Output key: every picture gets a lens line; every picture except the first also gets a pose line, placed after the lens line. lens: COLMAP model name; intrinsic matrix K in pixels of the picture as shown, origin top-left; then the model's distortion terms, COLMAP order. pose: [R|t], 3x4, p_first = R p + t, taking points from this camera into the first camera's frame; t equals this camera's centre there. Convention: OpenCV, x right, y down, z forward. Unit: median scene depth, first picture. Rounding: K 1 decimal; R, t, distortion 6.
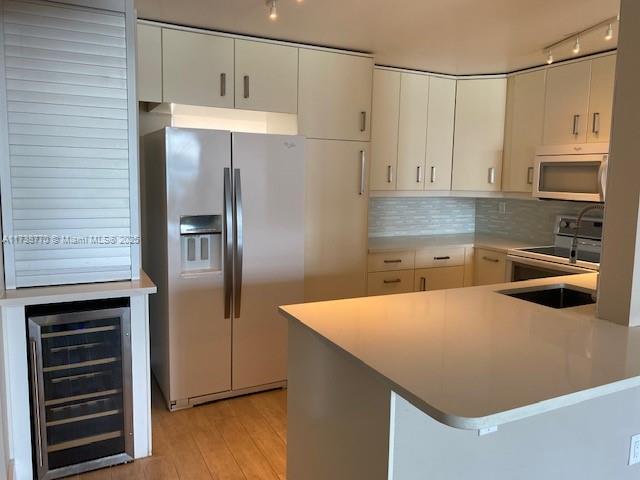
lens RADIAL K [[496.3, 0, 320.9], [0, 496.3, 235.6], [0, 0, 1]] dist [0.050382, -0.054155]
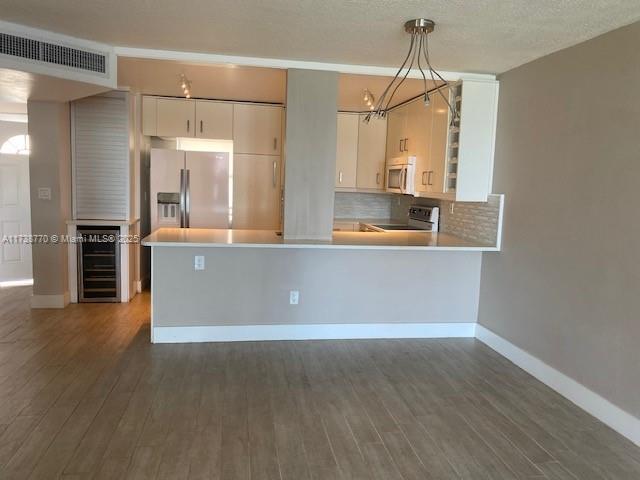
lens RADIAL K [[496.3, 0, 322.6], [0, 496.3, 241.3], [0, 0, 1]] dist [0.050382, -0.054155]
pose [[0.959202, 0.055153, -0.277291, 0.863518], [-0.056422, 0.998401, 0.003406, 0.104436], [0.277036, 0.012378, 0.960780, -0.689195]]
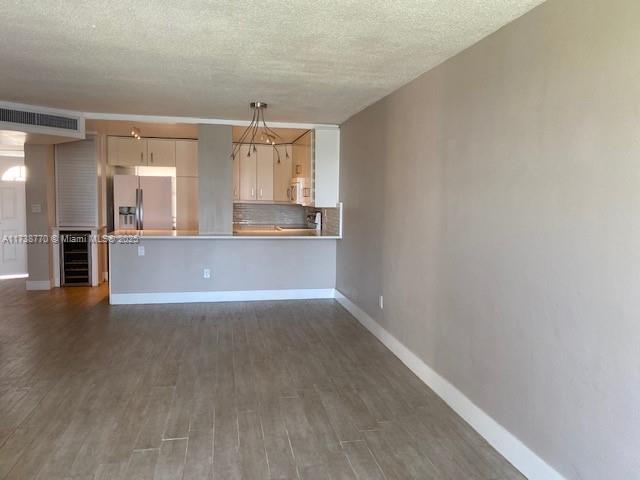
lens RADIAL K [[496.3, 0, 324.8], [0, 496.3, 239.4], [0, 0, 1]] dist [0.050382, -0.054155]
pose [[0.967900, 0.022733, -0.250307, 1.415759], [-0.032021, 0.998939, -0.033100, 0.183654], [0.249289, 0.040053, 0.967601, -1.285533]]
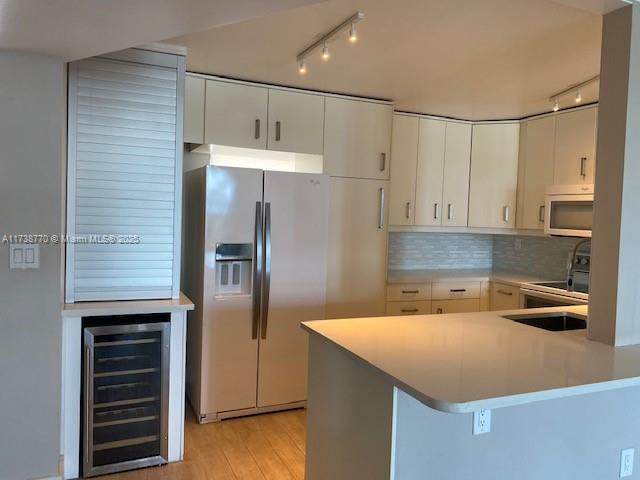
lens RADIAL K [[496.3, 0, 321.7], [0, 496.3, 237.6], [0, 0, 1]] dist [0.050382, -0.054155]
pose [[0.998454, 0.017456, -0.052779, 0.012355], [-0.021237, 0.997183, -0.071937, 0.021323], [0.051375, 0.072947, 0.996012, -0.095794]]
